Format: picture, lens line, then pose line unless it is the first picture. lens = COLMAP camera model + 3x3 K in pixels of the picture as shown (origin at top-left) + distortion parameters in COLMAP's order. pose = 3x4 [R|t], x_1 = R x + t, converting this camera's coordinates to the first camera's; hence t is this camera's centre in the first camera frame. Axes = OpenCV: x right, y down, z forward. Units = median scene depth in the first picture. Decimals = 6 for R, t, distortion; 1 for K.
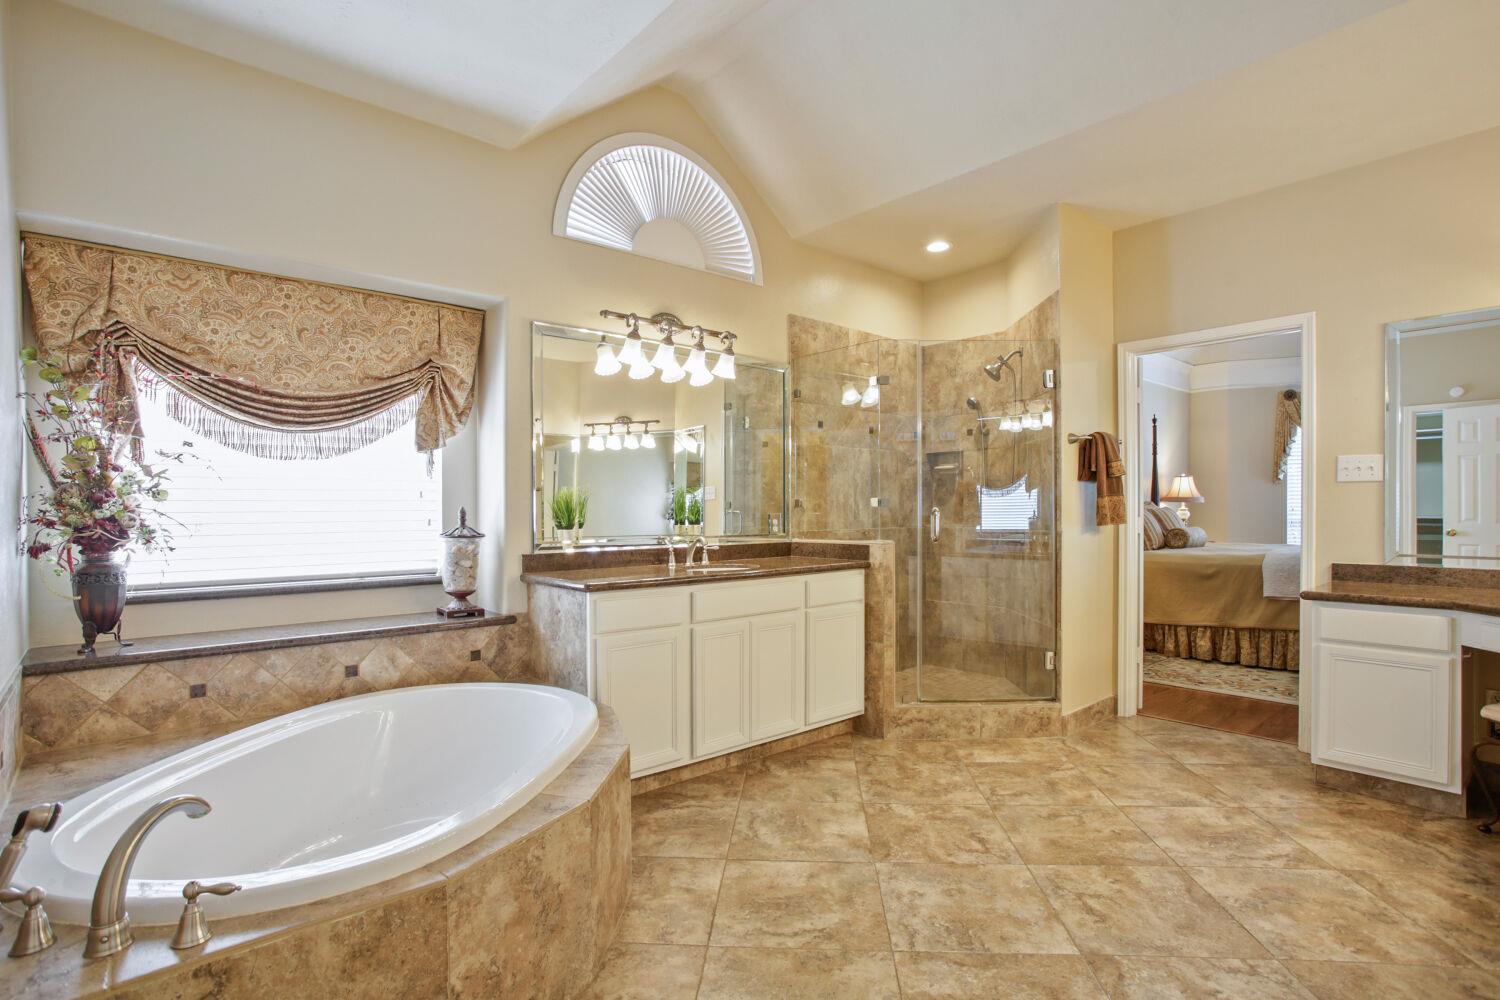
lens RADIAL K [[723.9, 0, 756.0], [0, 723.9, 502.7], [0, 0, 1]] dist [-0.056344, 0.030079]
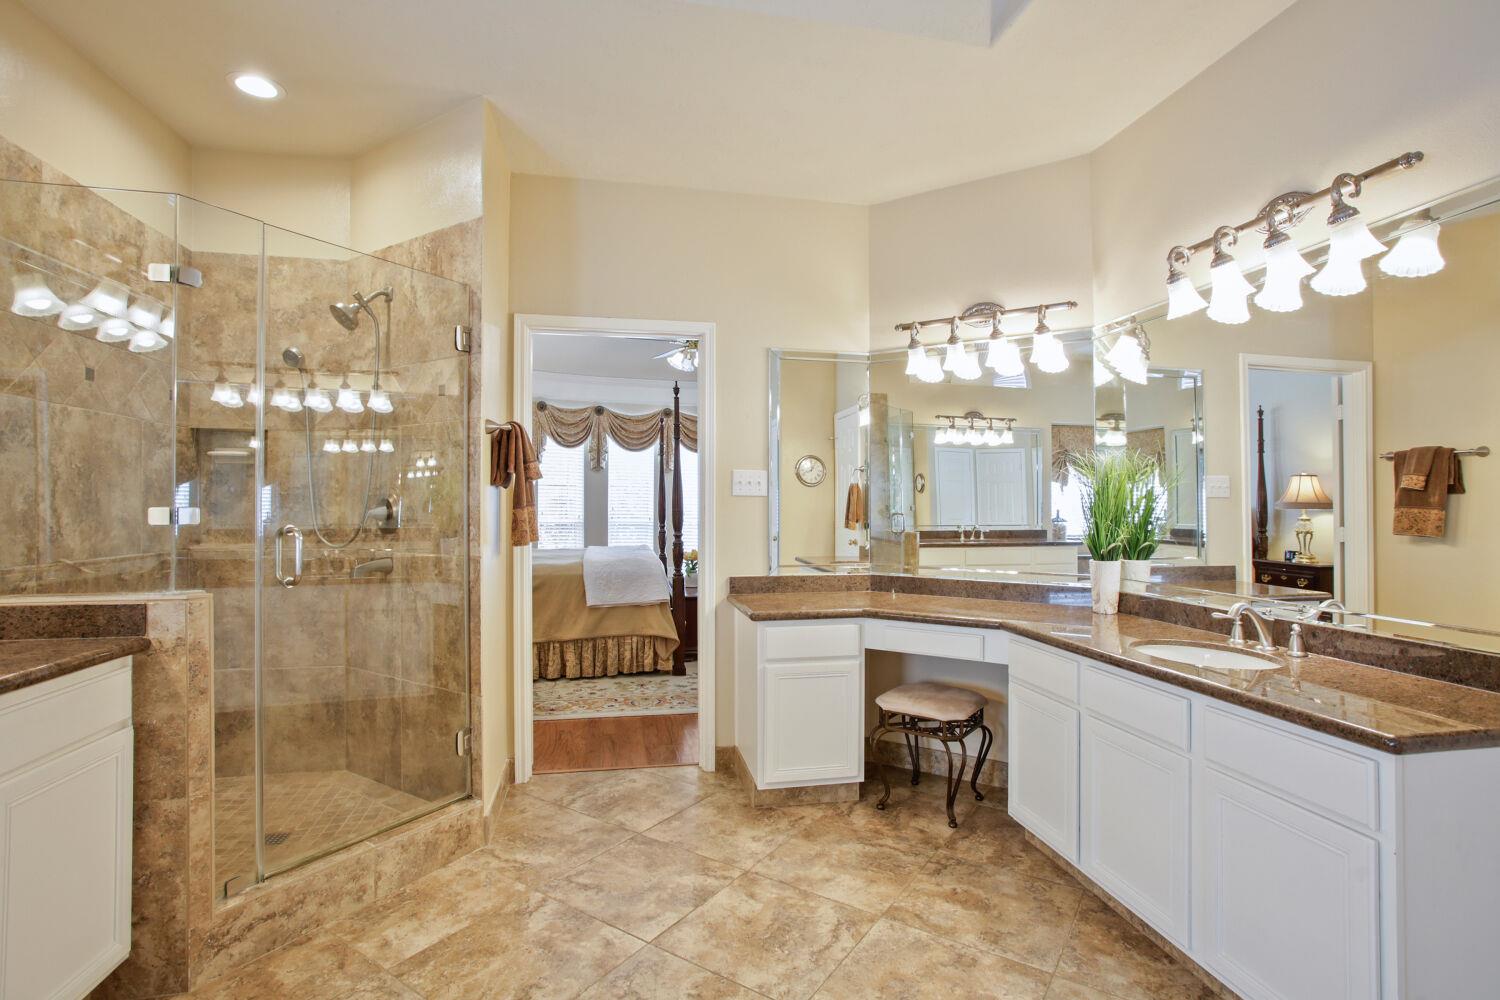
lens RADIAL K [[723.9, 0, 756.0], [0, 723.9, 502.7], [0, 0, 1]] dist [-0.056344, 0.030079]
pose [[0.505010, 0.011221, 0.863041, -0.049281], [-0.012841, 0.999903, -0.005486, -0.012873], [-0.863018, -0.008311, 0.505104, 0.412424]]
